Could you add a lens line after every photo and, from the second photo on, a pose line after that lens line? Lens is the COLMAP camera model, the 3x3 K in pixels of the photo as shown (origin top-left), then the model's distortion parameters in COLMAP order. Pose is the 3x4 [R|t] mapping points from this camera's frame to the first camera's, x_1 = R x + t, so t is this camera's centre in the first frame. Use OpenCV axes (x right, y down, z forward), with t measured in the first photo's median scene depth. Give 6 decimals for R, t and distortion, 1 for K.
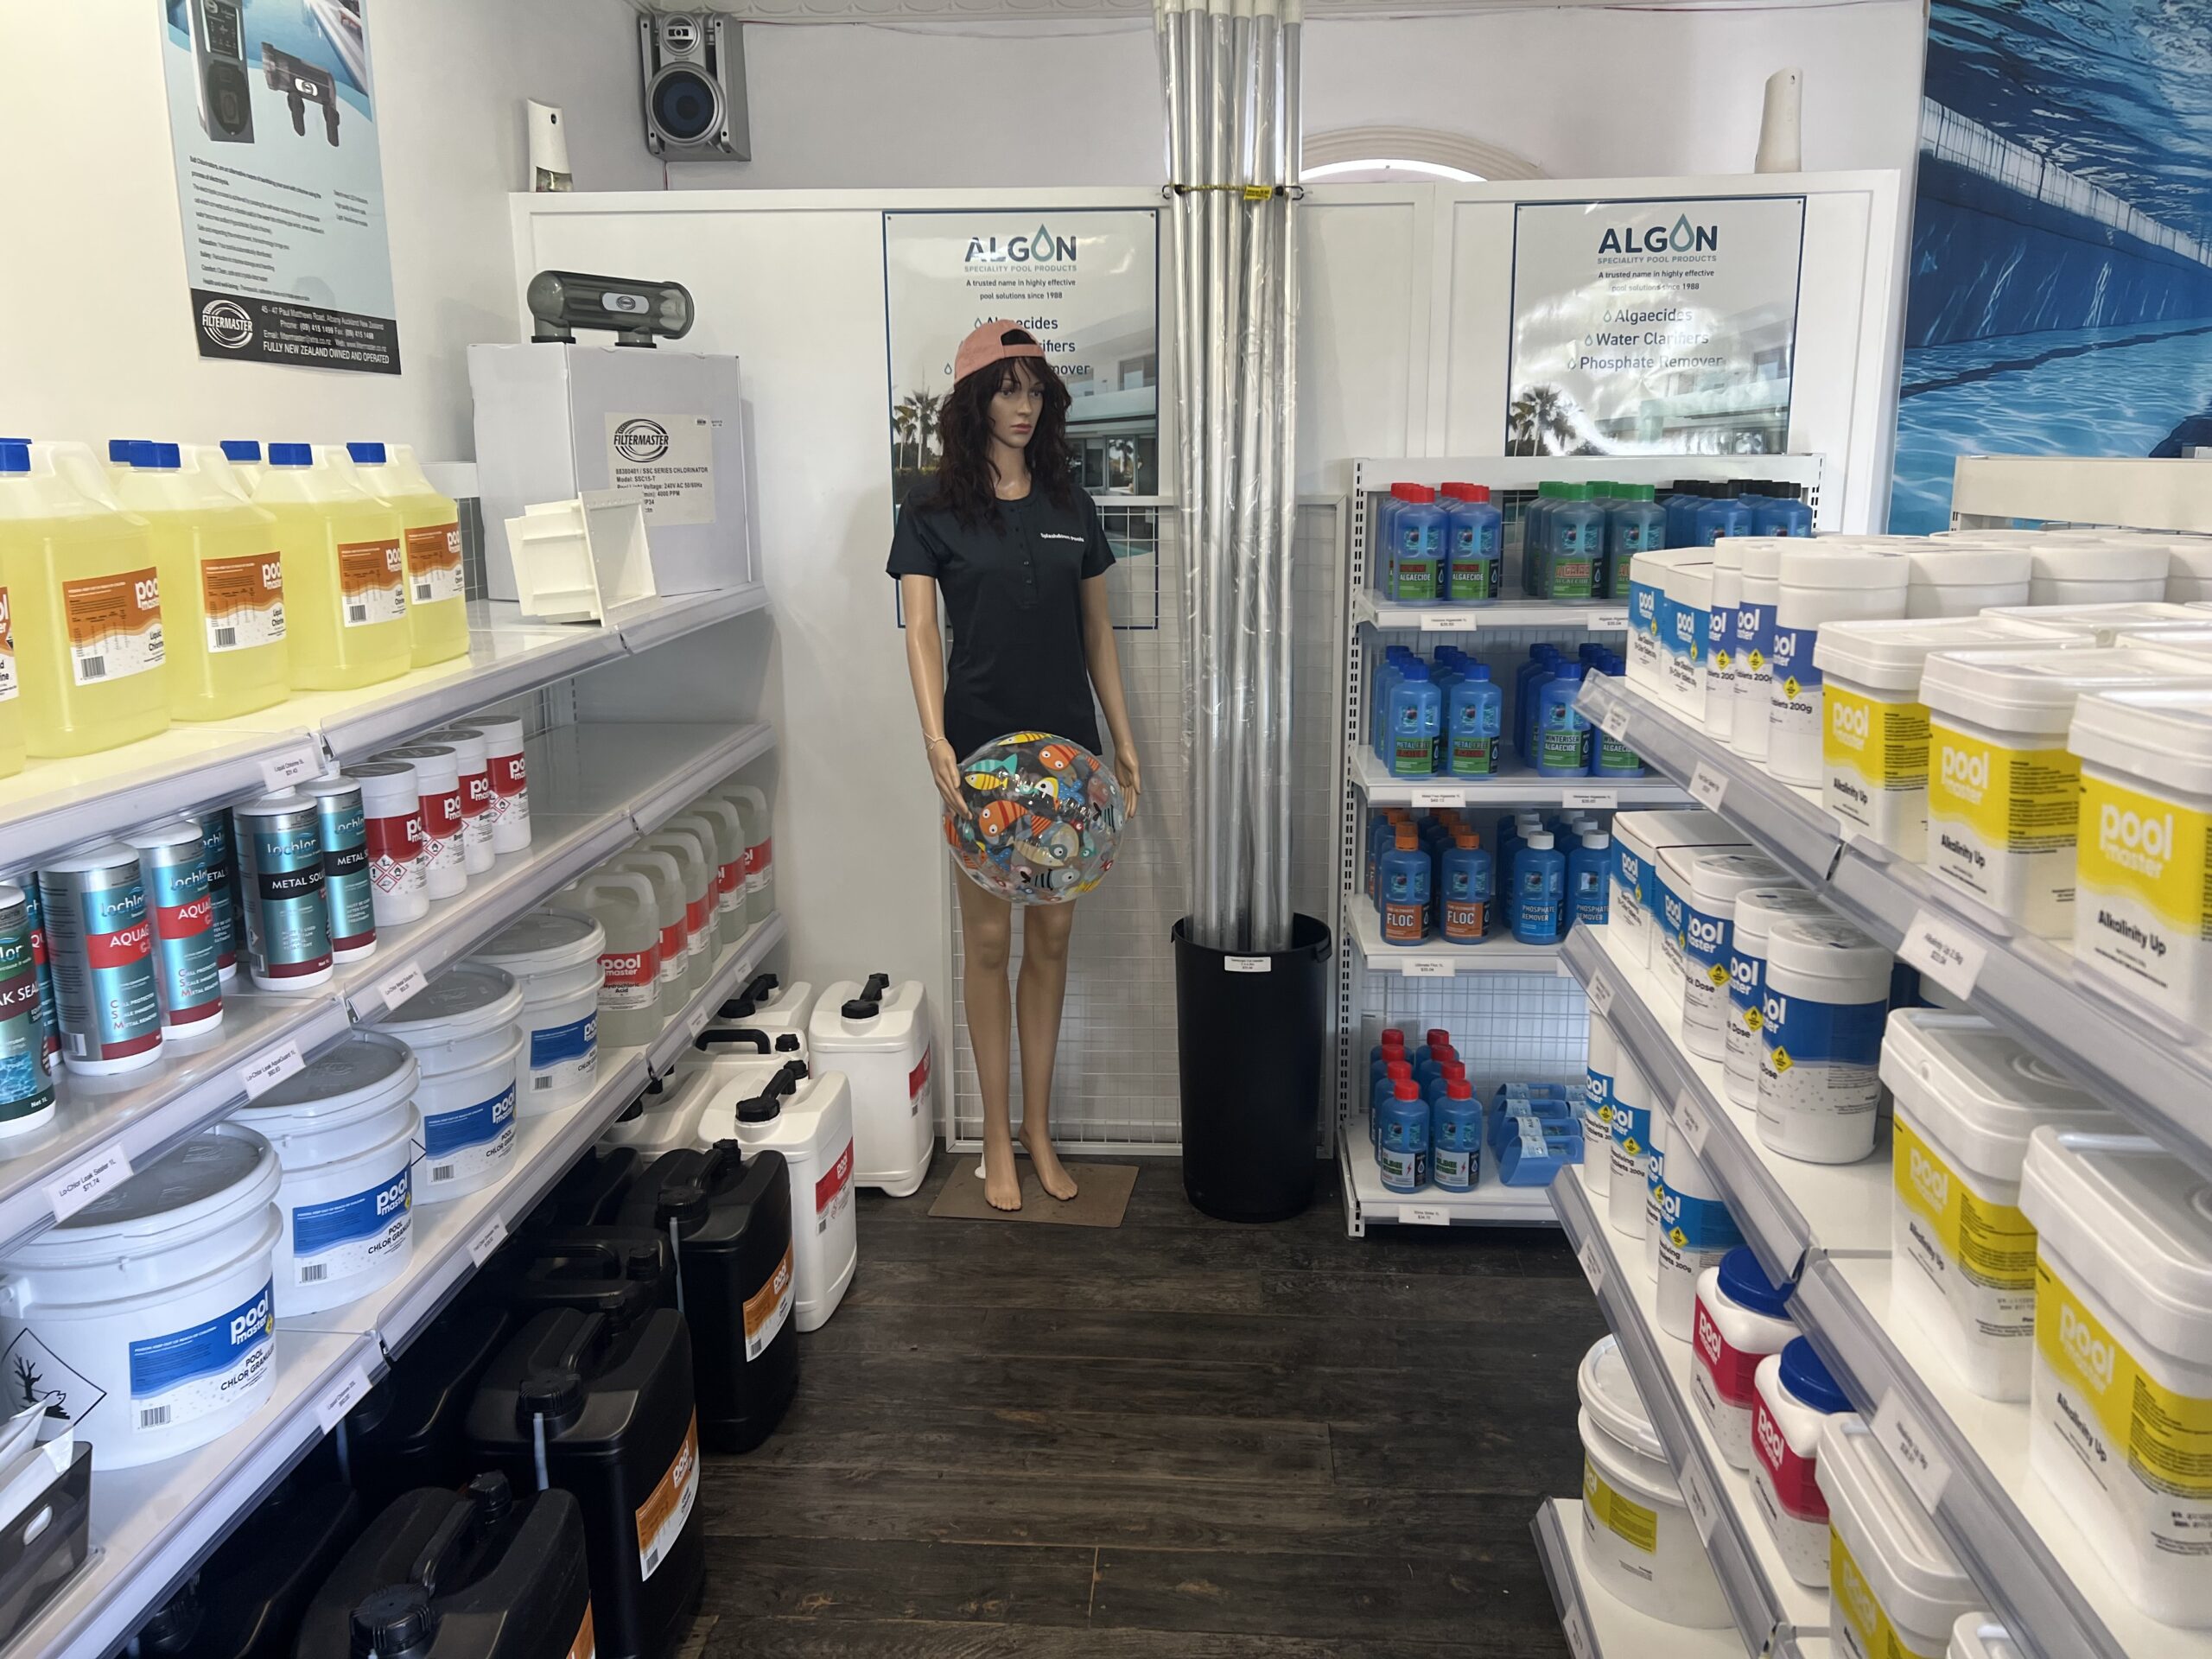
lens RADIAL K [[1649.5, 0, 1128.4], [0, 1649.5, 820.1], [0, 0, 1]] dist [0.036780, -0.052692]
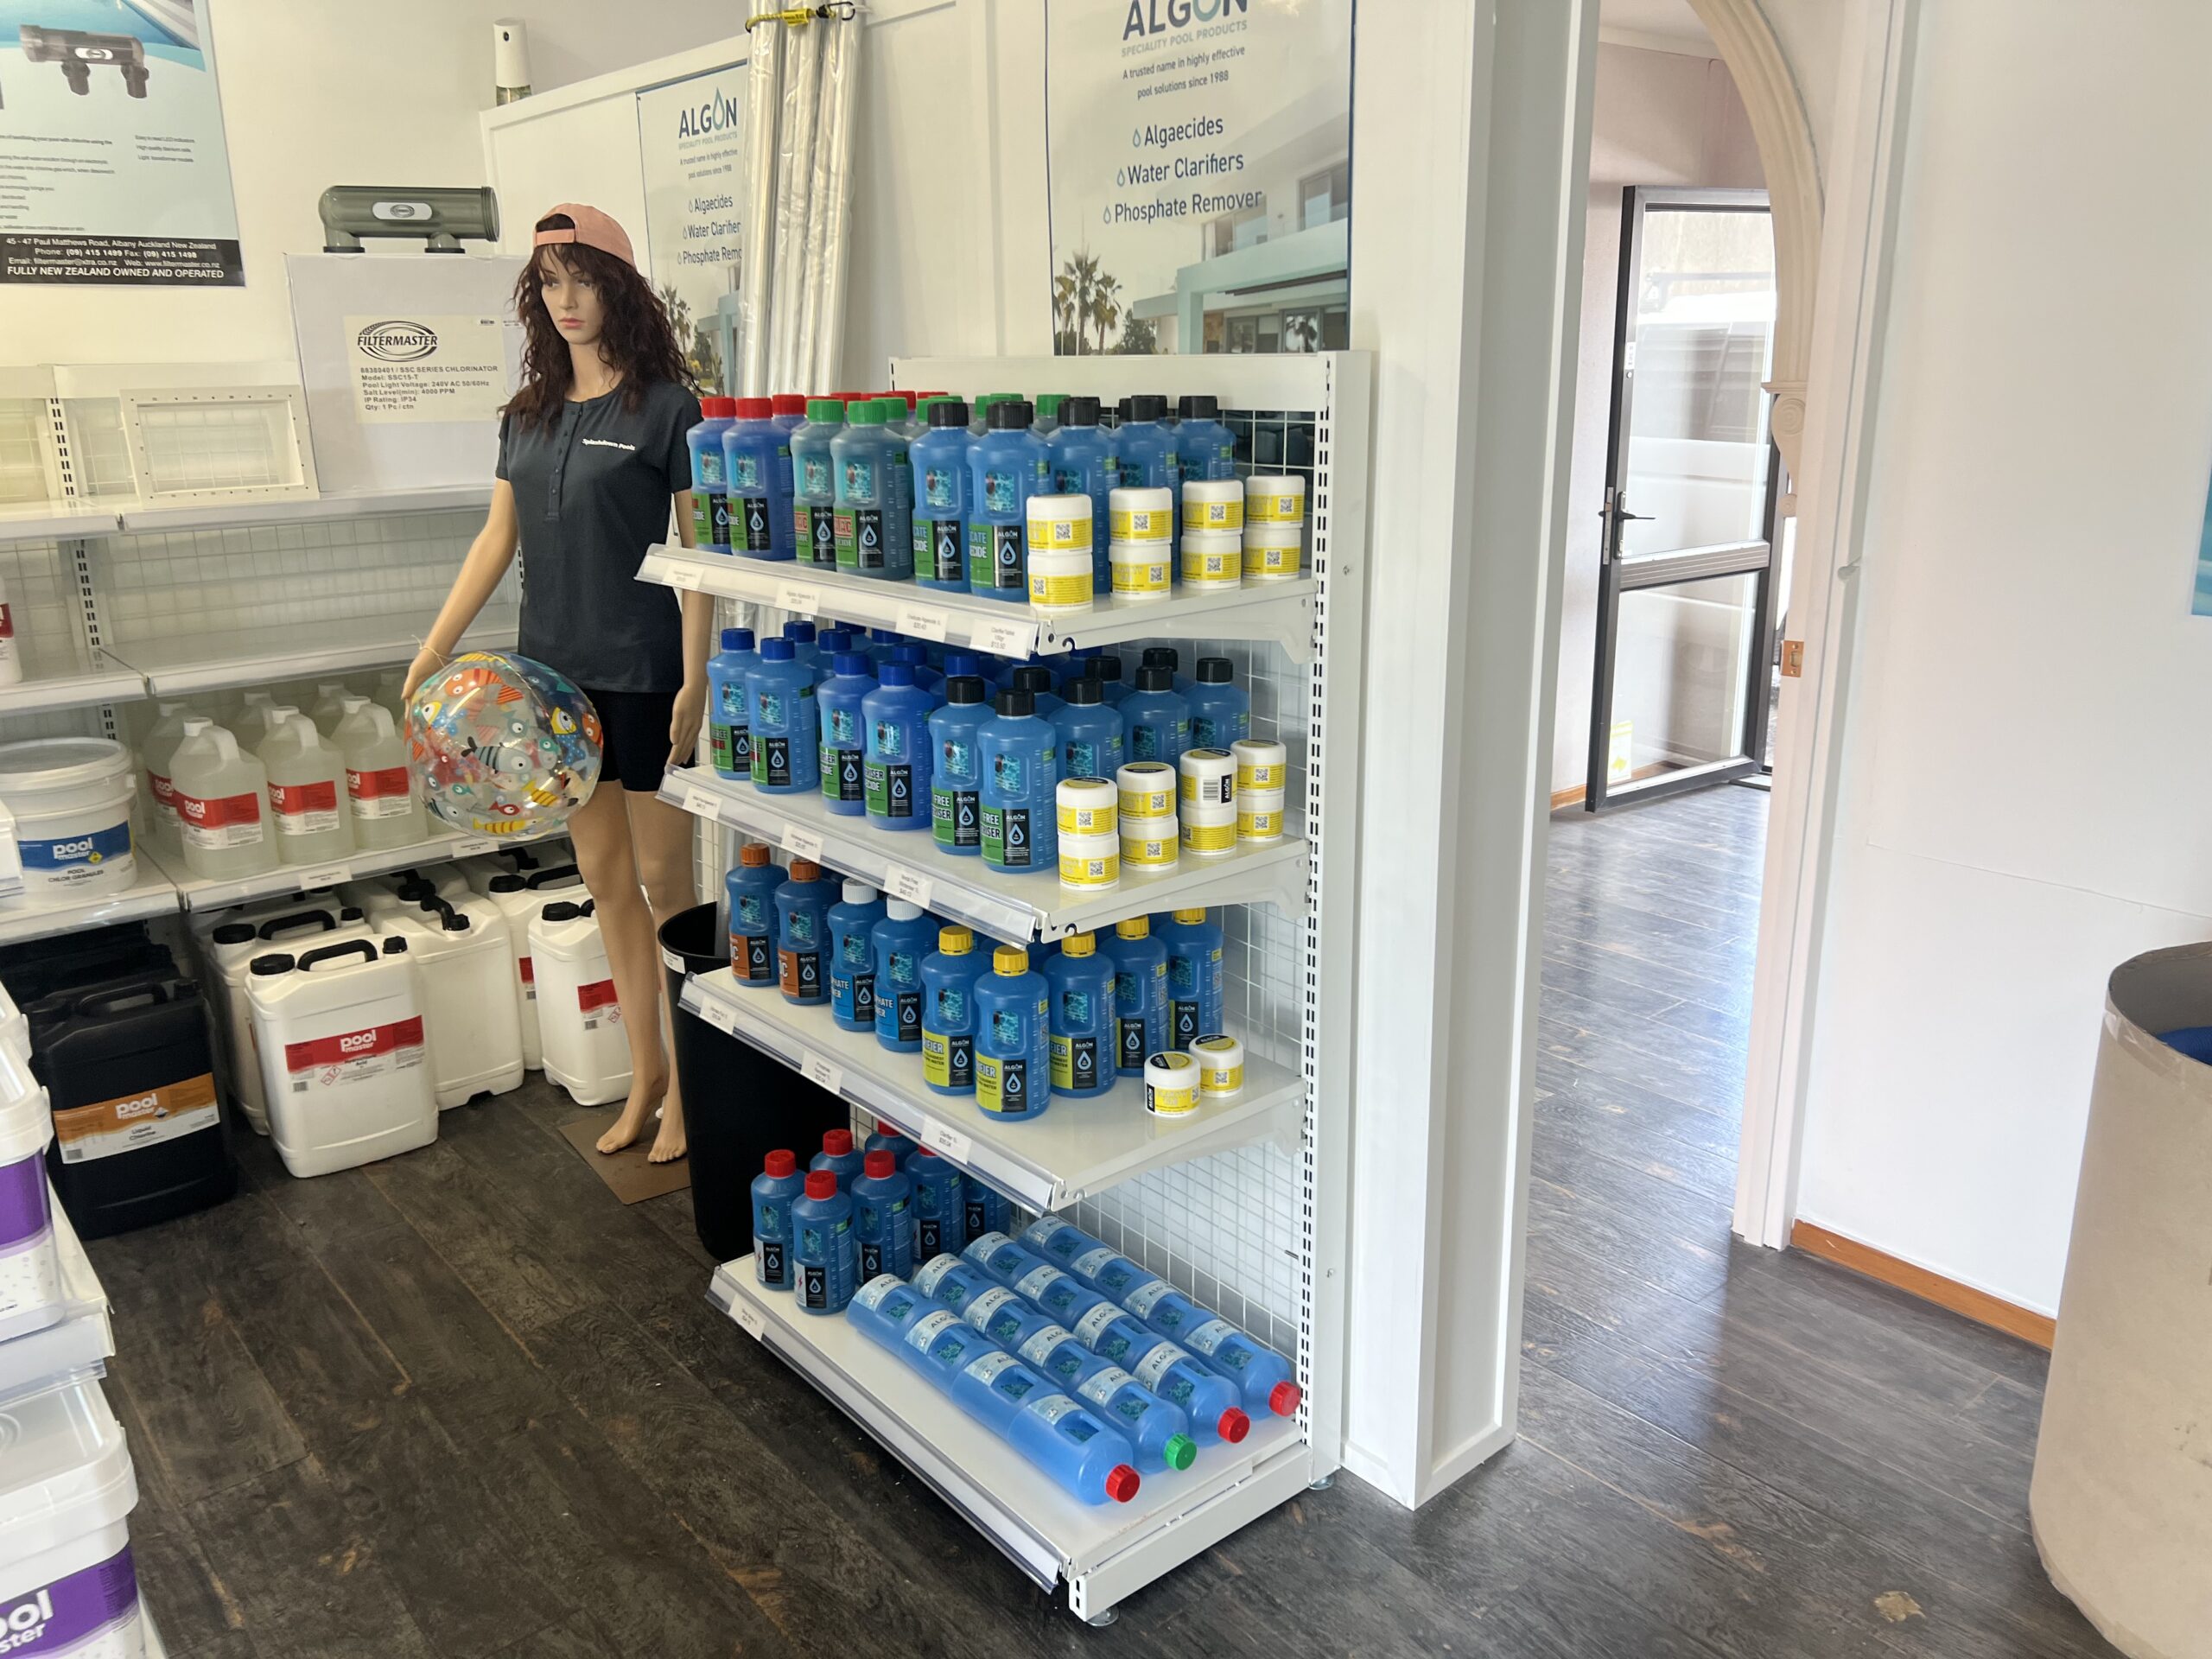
lens RADIAL K [[1649.5, 0, 1128.4], [0, 1649.5, 820.1], [0, 0, 1]] dist [0.036780, -0.052692]
pose [[0.697016, 0.192892, -0.690624, 0.929795], [-0.151315, 0.981017, 0.121283, -0.139796], [0.700908, 0.019965, 0.712972, 0.631504]]
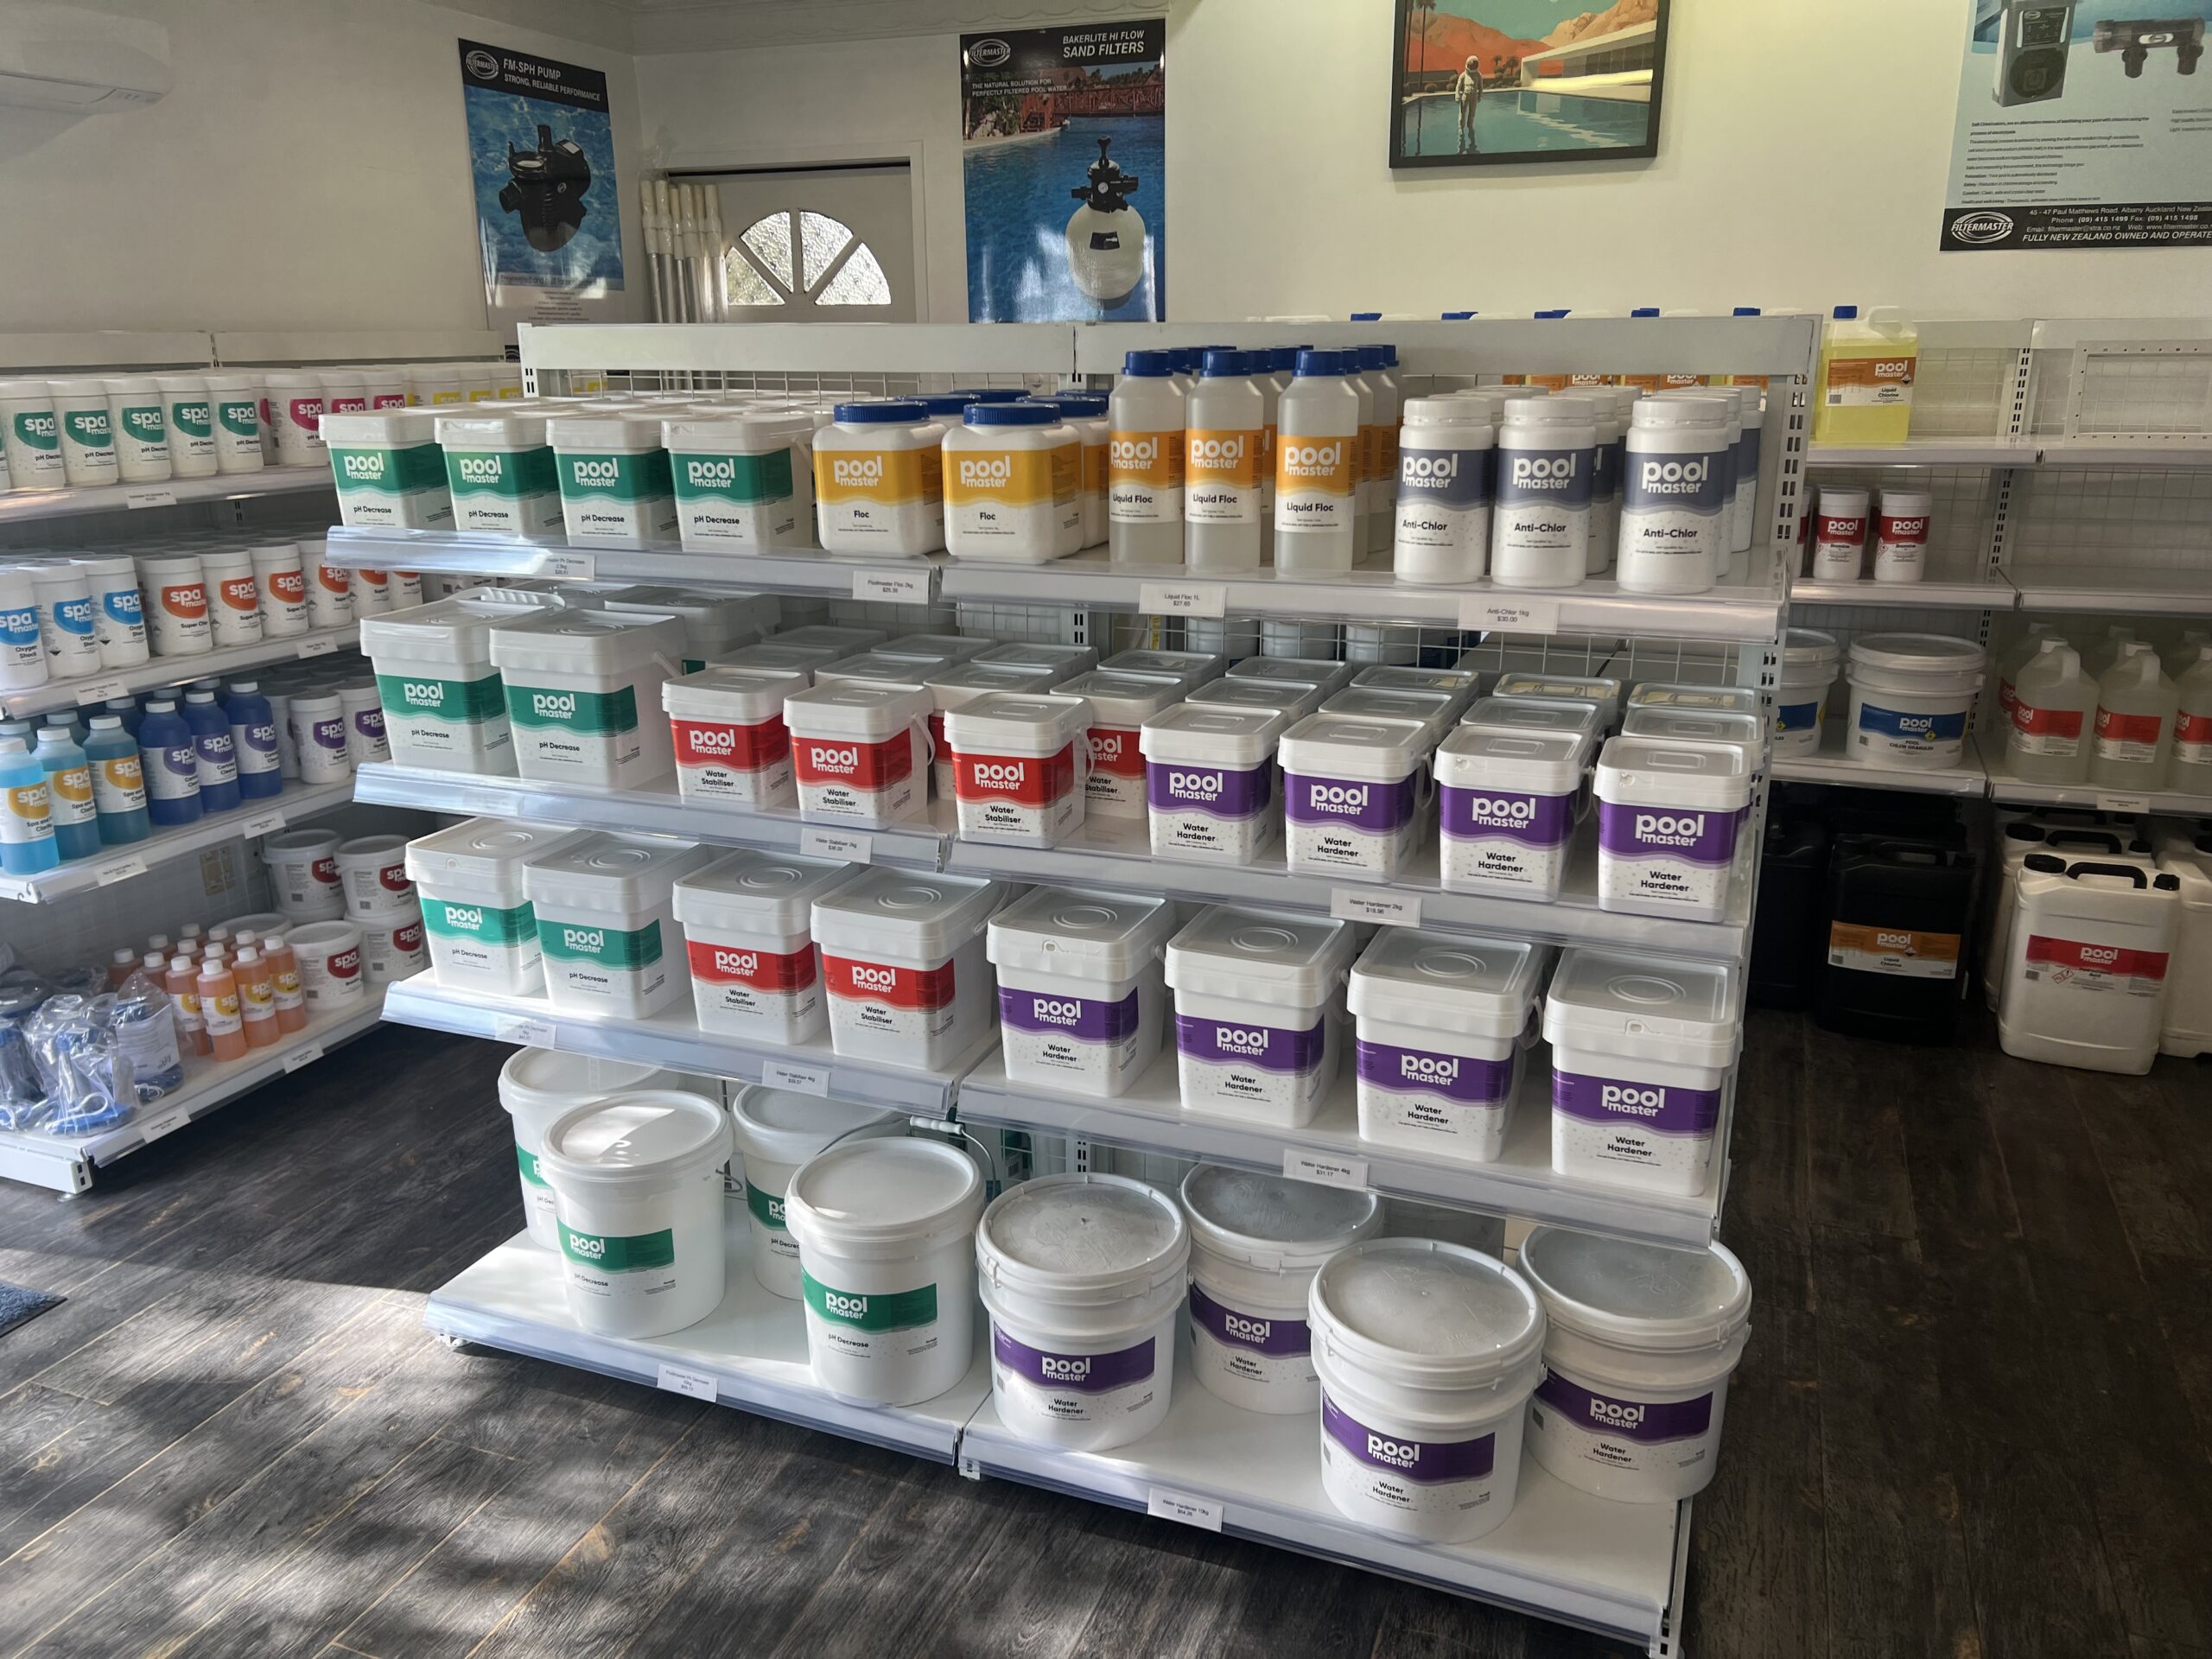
lens RADIAL K [[1659.6, 0, 1103.0], [0, 1659.6, 799.9], [0, 0, 1]] dist [0.087287, -0.093556]
pose [[-0.308549, 0.263759, -0.913908, 1.131929], [-0.200377, 0.921204, 0.333515, -0.144996], [0.929864, 0.286032, -0.231385, 0.650812]]
